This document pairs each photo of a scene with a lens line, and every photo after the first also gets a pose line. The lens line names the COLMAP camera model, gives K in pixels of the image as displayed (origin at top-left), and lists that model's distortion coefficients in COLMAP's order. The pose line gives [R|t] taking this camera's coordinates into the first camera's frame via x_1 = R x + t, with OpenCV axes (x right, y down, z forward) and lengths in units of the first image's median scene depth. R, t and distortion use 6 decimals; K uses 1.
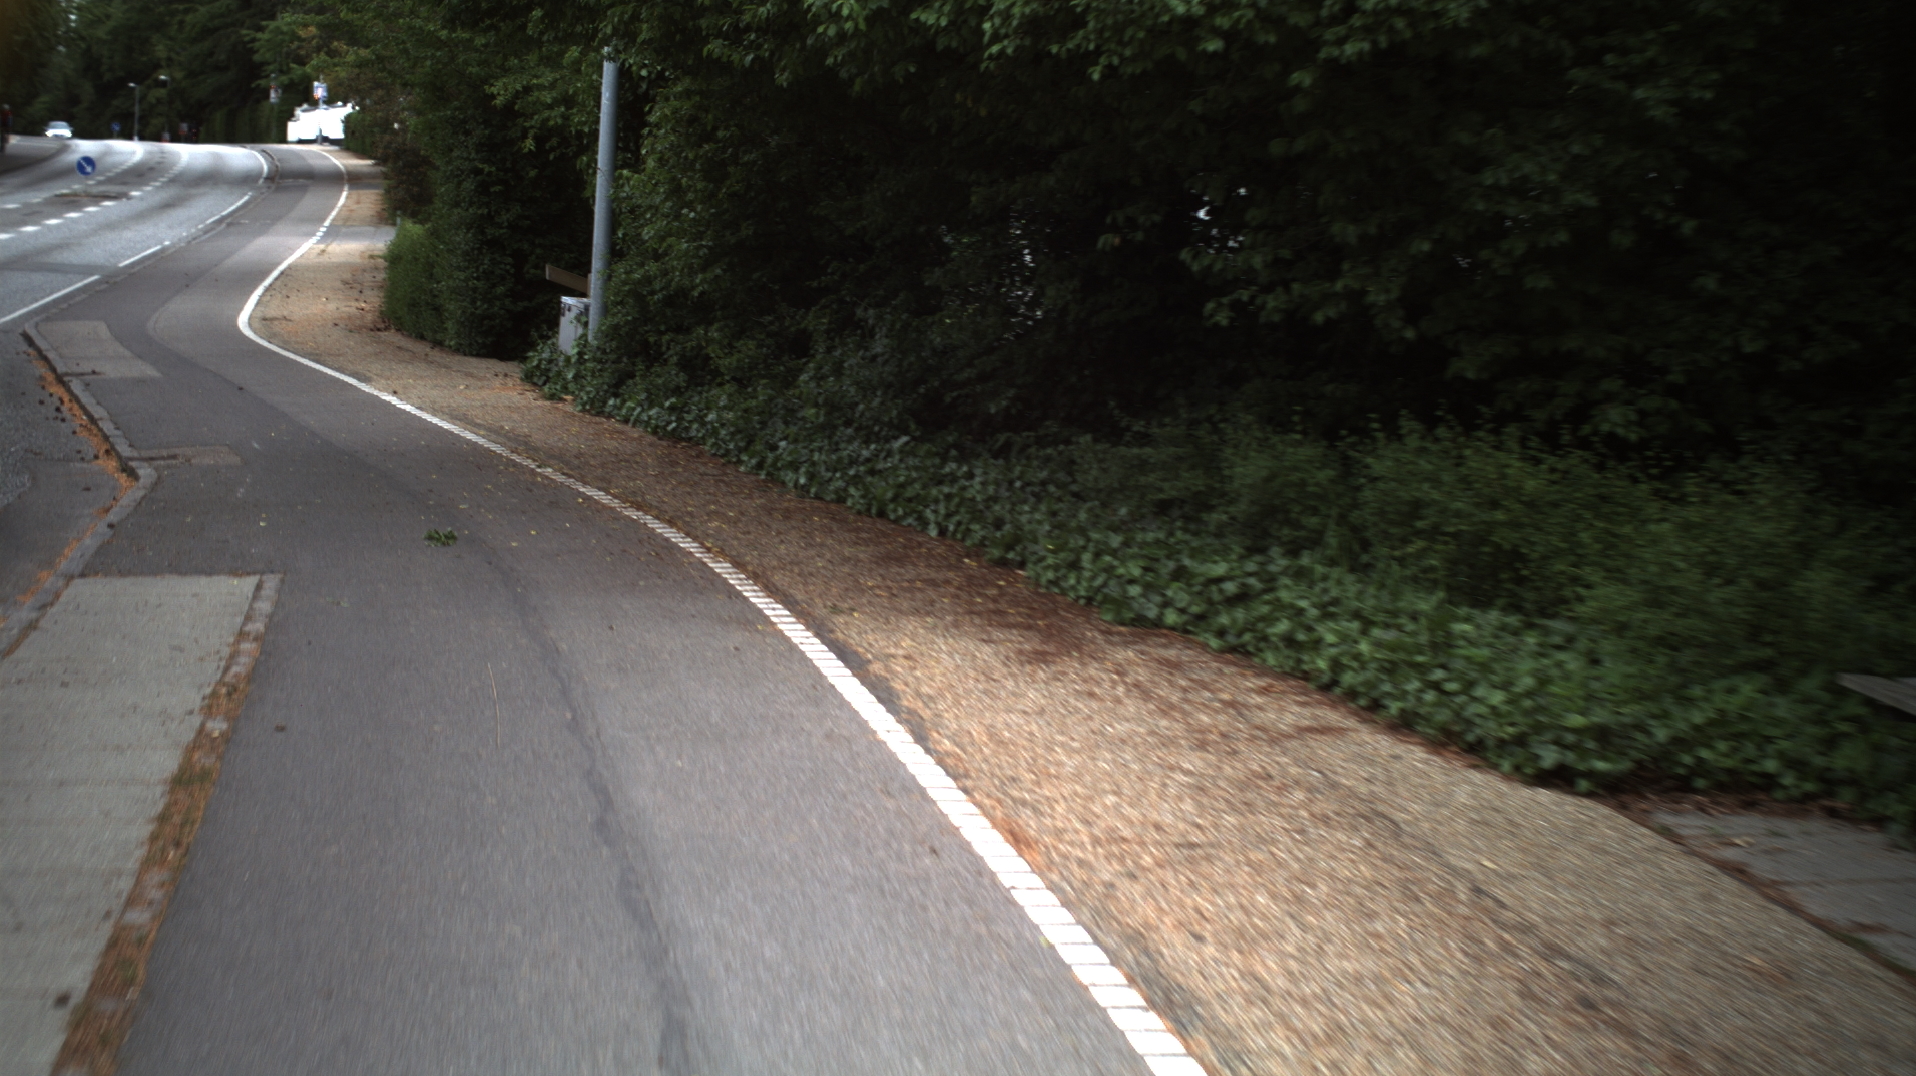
lens RADIAL K [[3299.1, 0, 958.0], [0, 3299.1, 538.0], [0, 0, 1]] dist [-0.292943, 0.413444]
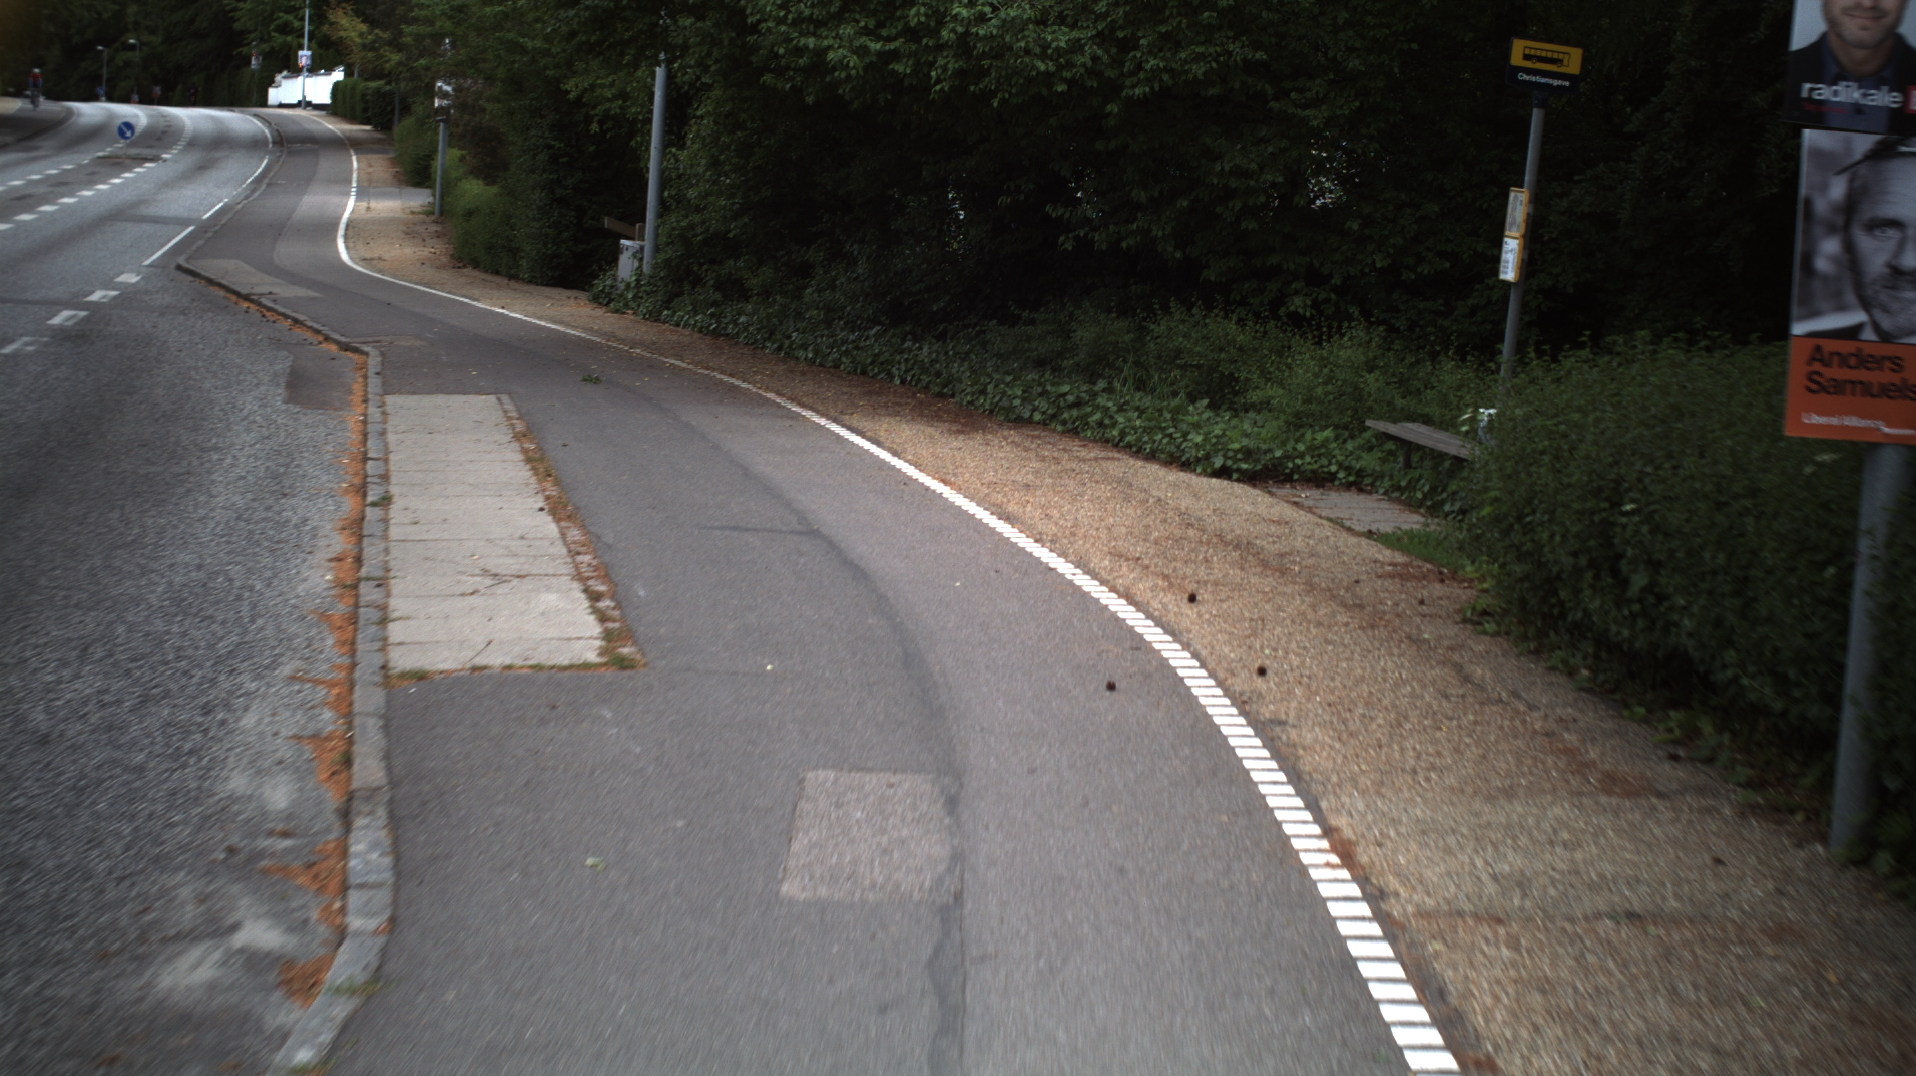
lens RADIAL K [[3299.1, 0, 958.0], [0, 3299.1, 538.0], [0, 0, 1]] dist [-0.292943, 0.413444]
pose [[0.999822, 0.007005, 0.017496, -0.004376], [-0.007185, 0.999922, 0.010245, 0.045613], [-0.017423, -0.010369, 0.999794, -0.473448]]
